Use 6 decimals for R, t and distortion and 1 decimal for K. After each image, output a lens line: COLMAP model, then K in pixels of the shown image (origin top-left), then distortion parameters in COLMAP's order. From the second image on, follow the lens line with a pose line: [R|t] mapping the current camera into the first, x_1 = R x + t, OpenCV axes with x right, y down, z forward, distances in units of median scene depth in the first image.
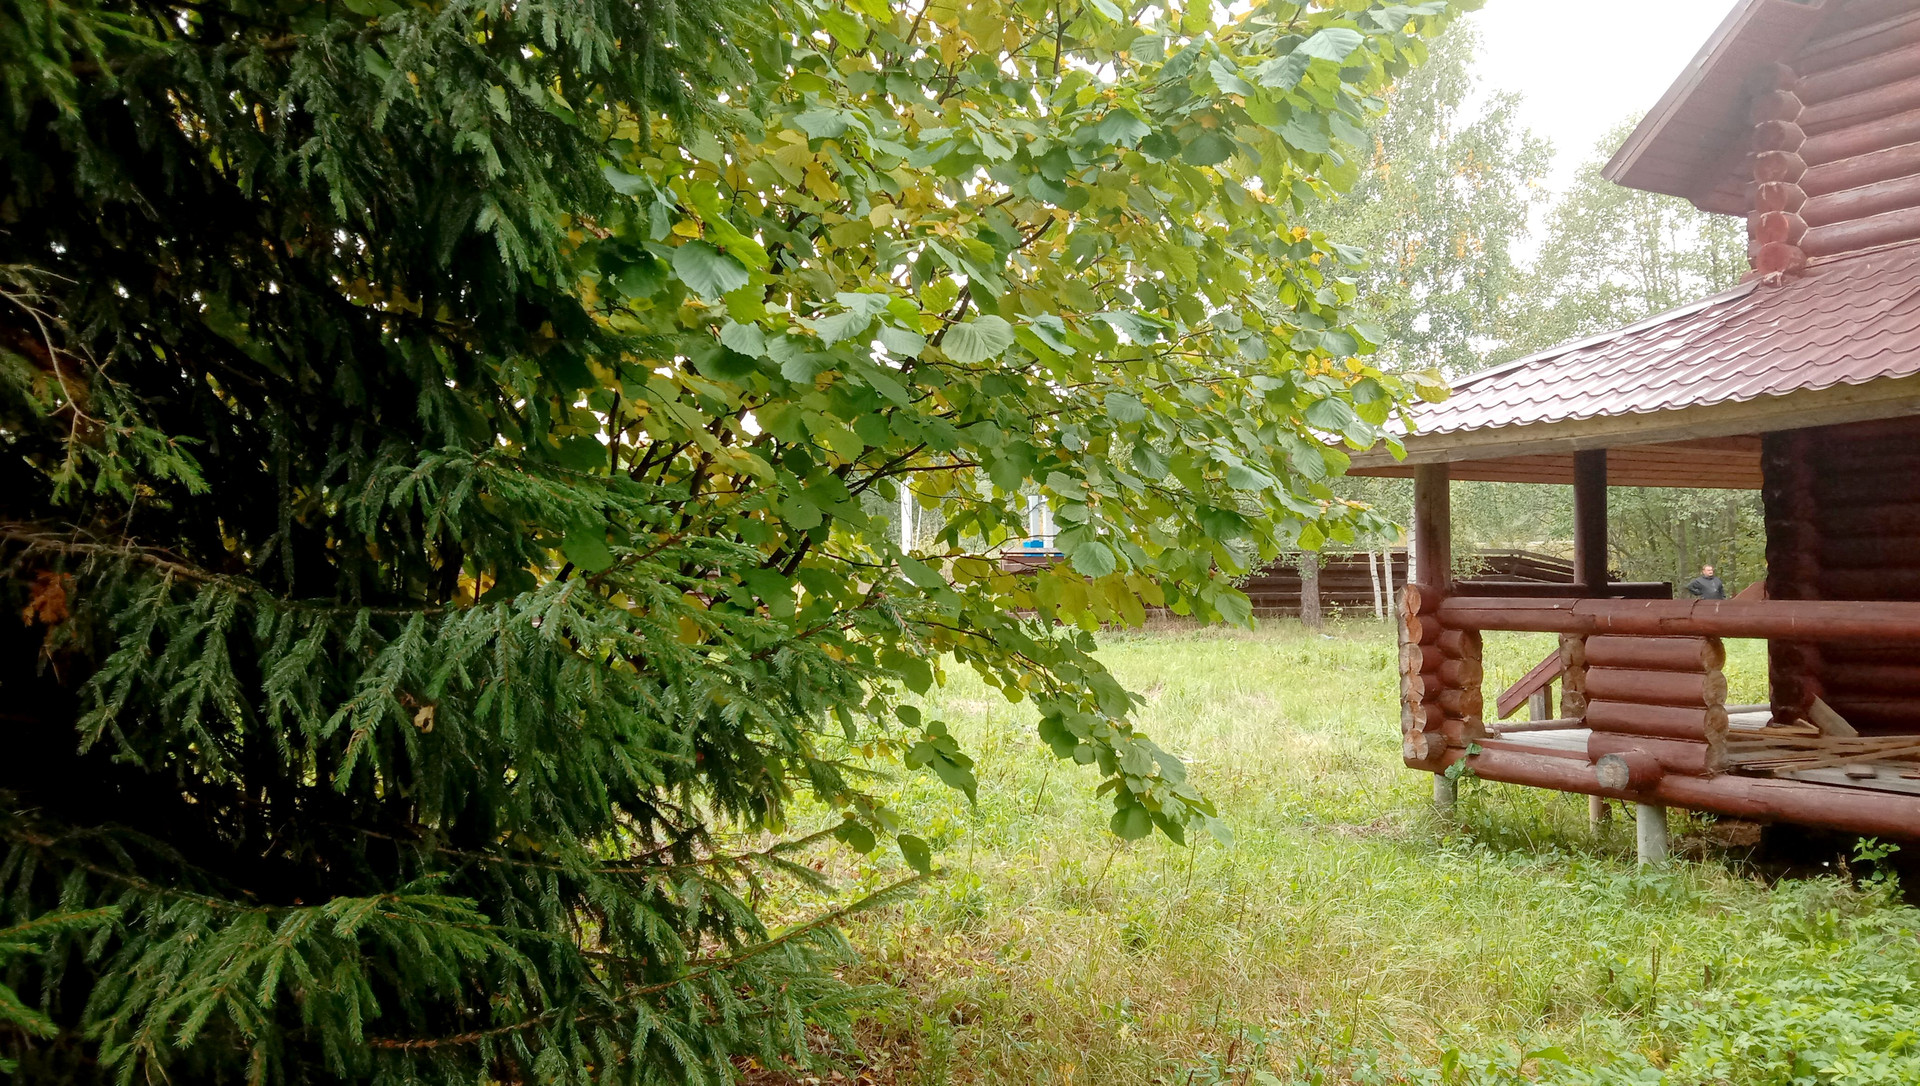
lens RADIAL K [[1514.9, 0, 962.6], [0, 1514.9, 526.9], [0, 0, 1]] dist [-0.008567, -0.013678]
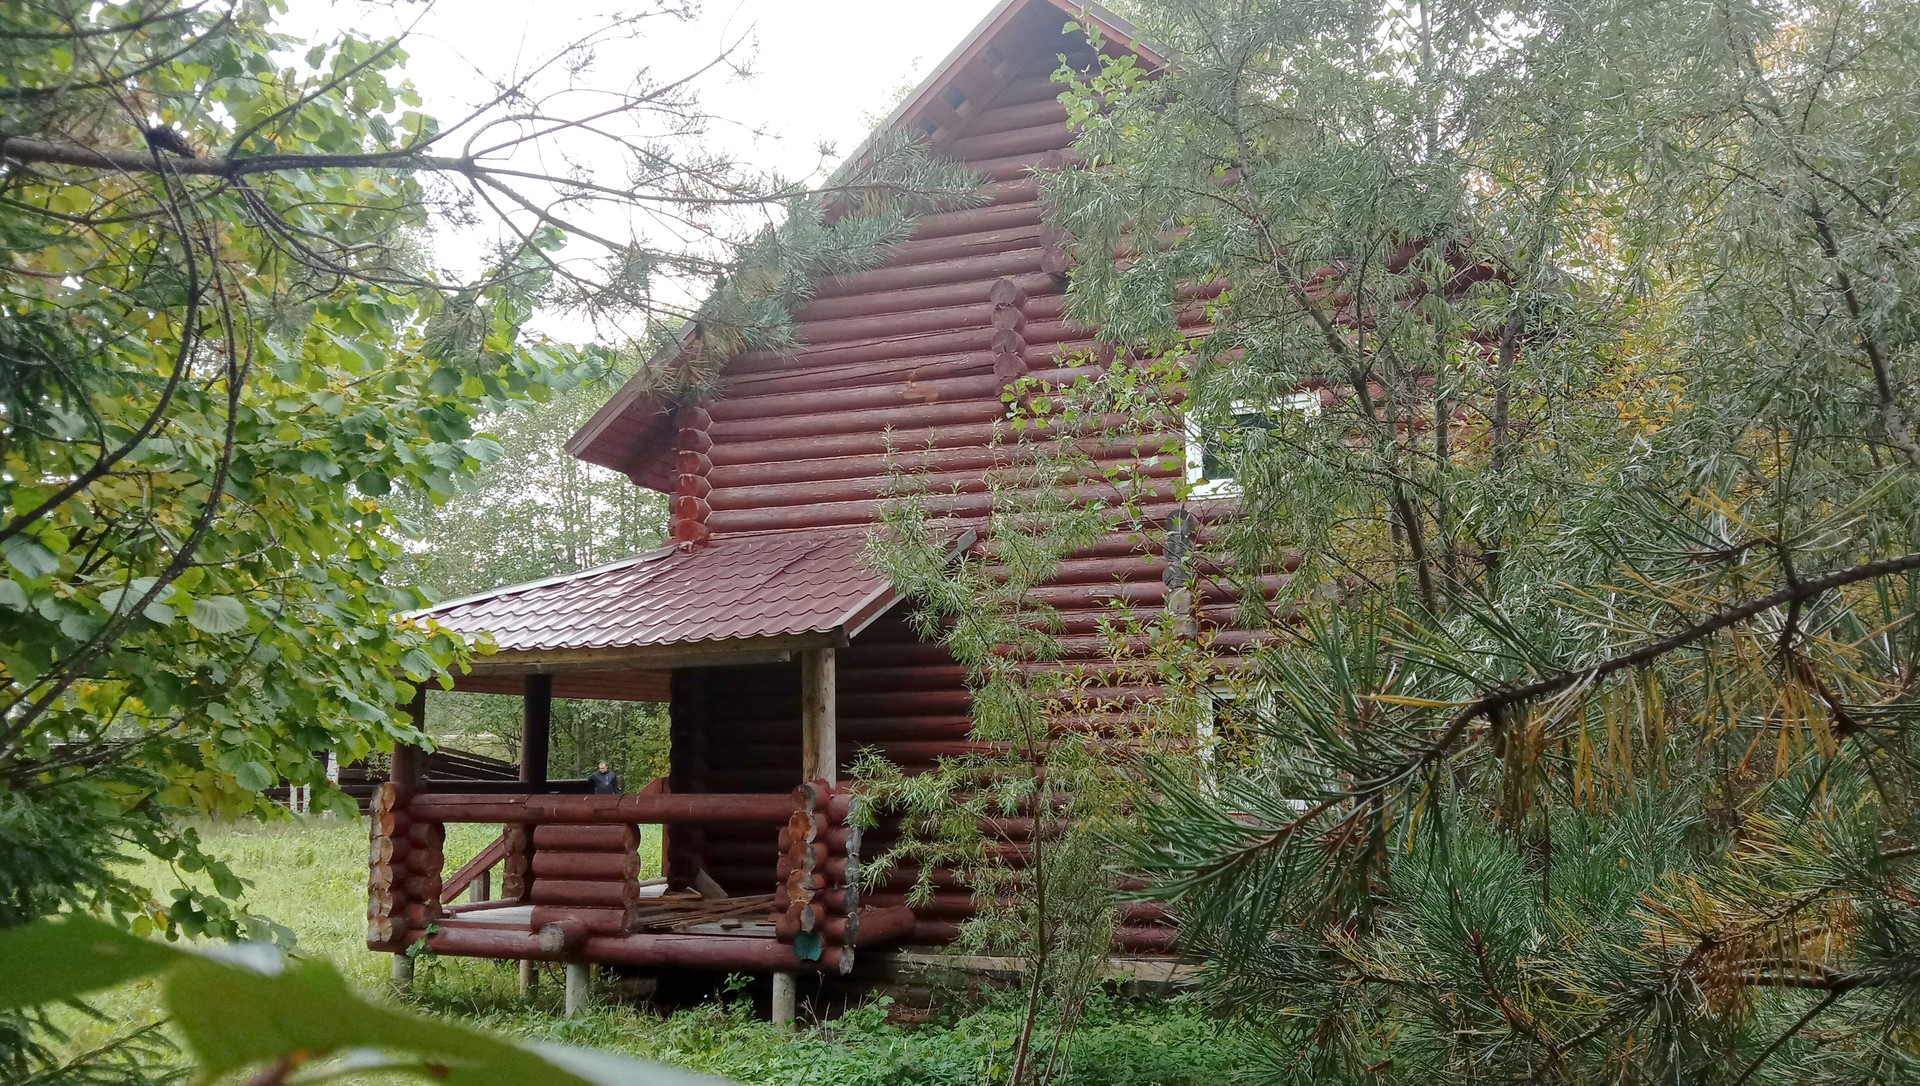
lens RADIAL K [[1447.1, 0, 960.0], [0, 1447.1, 543.0], [0, 0, 1]] dist [0.052687, -0.123667]
pose [[0.766509, 0.099492, 0.634480, -0.088525], [-0.021139, 0.991301, -0.129906, -0.008105], [-0.641886, 0.086162, 0.761944, -0.126493]]
